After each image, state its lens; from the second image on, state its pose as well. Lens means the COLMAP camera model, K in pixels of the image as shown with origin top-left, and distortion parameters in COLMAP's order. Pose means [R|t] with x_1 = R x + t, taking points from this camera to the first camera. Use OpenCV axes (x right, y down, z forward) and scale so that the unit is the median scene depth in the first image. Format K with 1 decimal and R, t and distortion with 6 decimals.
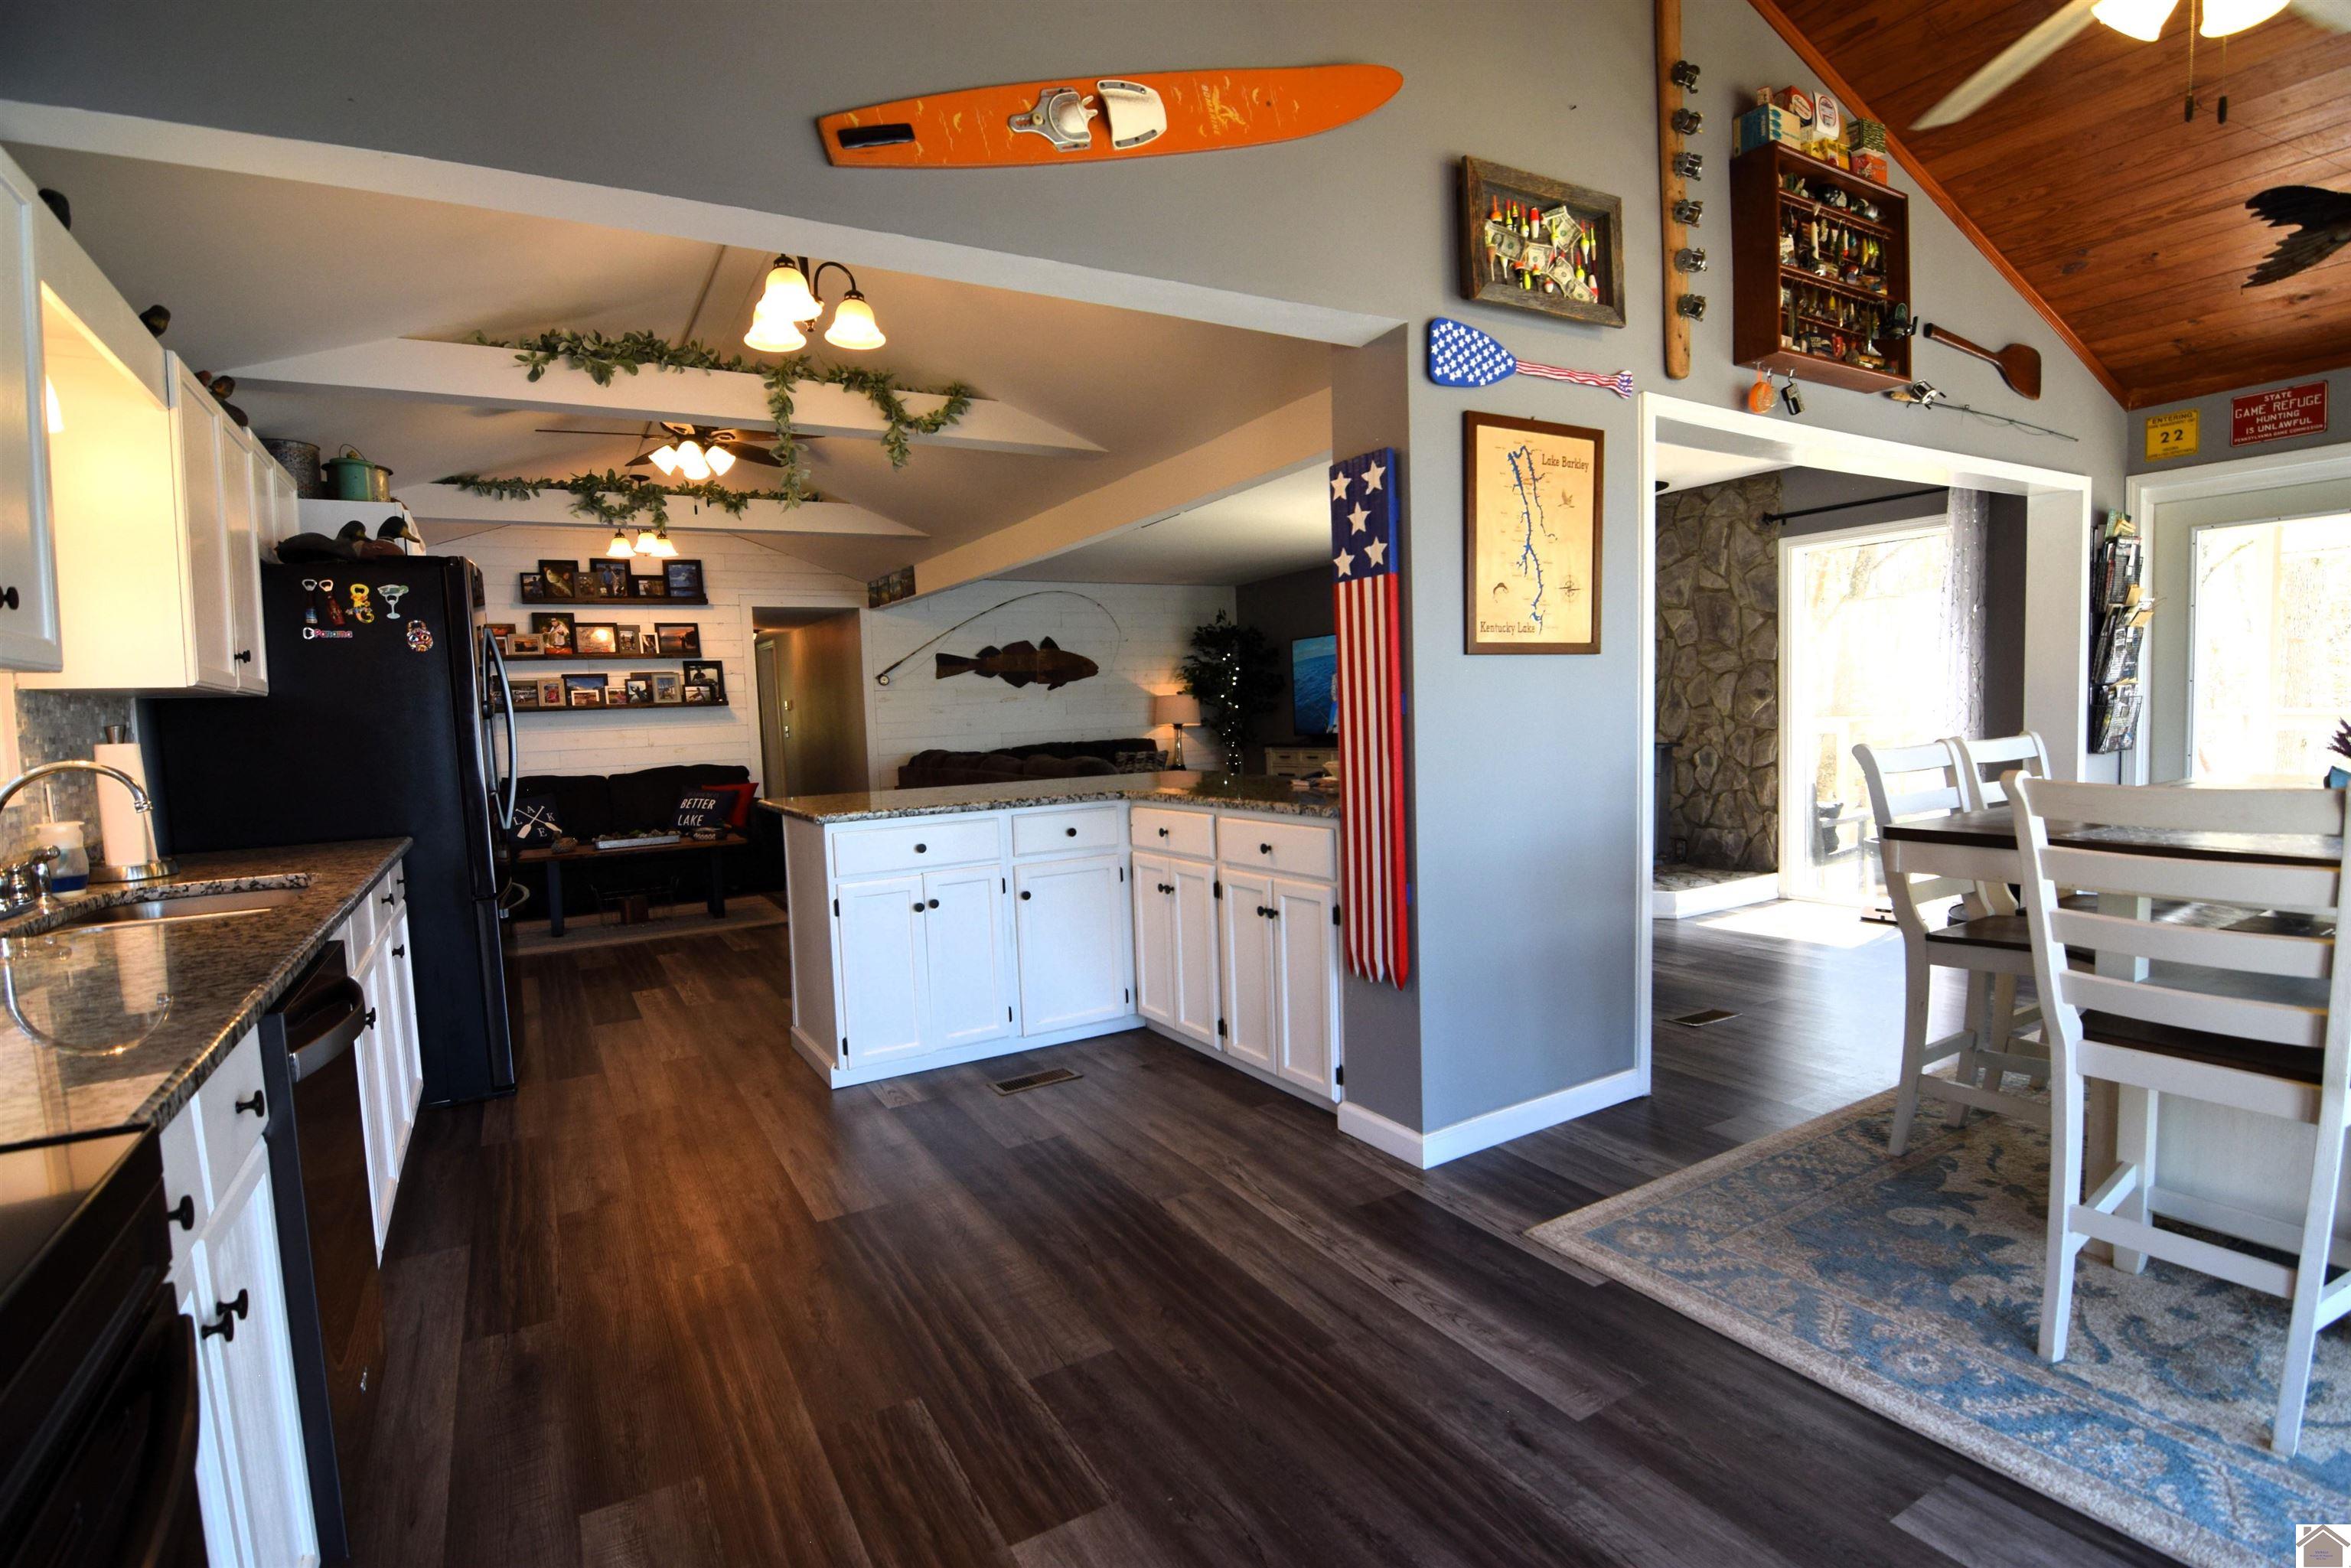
lens RADIAL K [[1138.3, 0, 1174.5], [0, 1138.3, 791.6], [0, 0, 1]] dist [-0.009575, -0.007850]
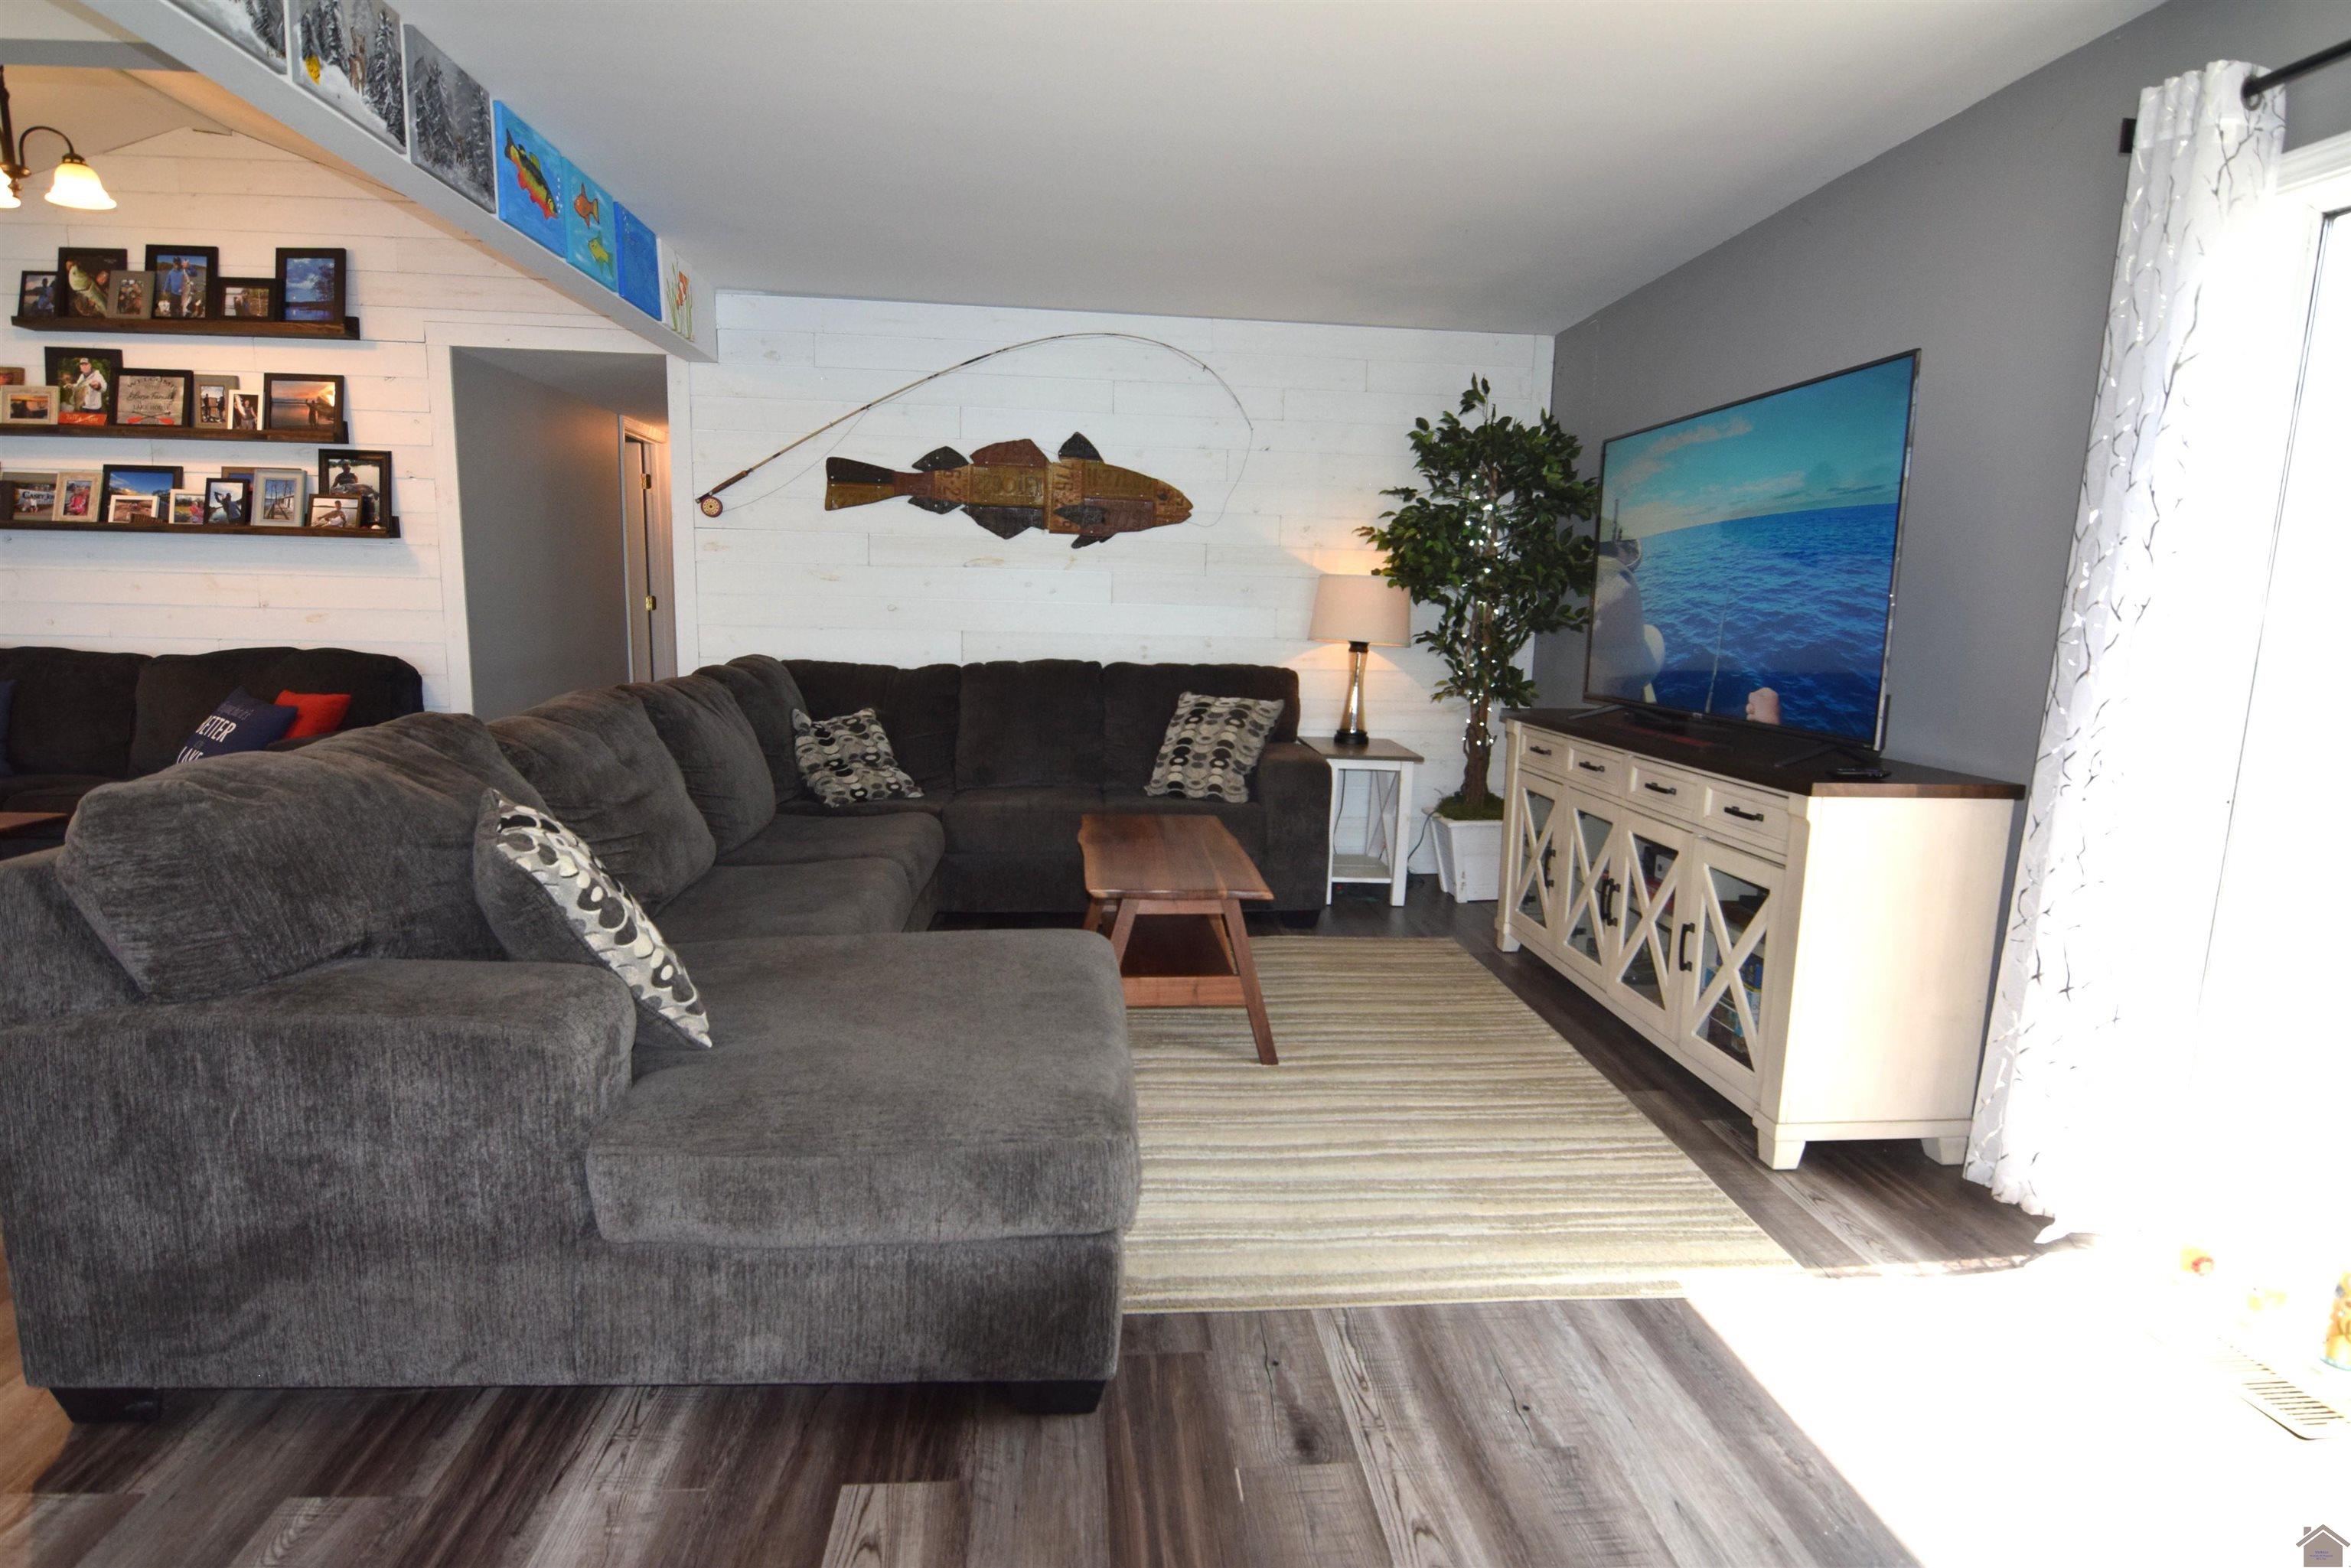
lens RADIAL K [[1180.7, 0, 1171.0], [0, 1180.7, 790.7], [0, 0, 1]] dist [-0.009008, -0.007815]
pose [[0.905916, 0.131722, -0.402449, 0.426384], [-0.093886, 0.989214, 0.112433, -0.144110], [0.412918, -0.064070, 0.908512, 1.693782]]
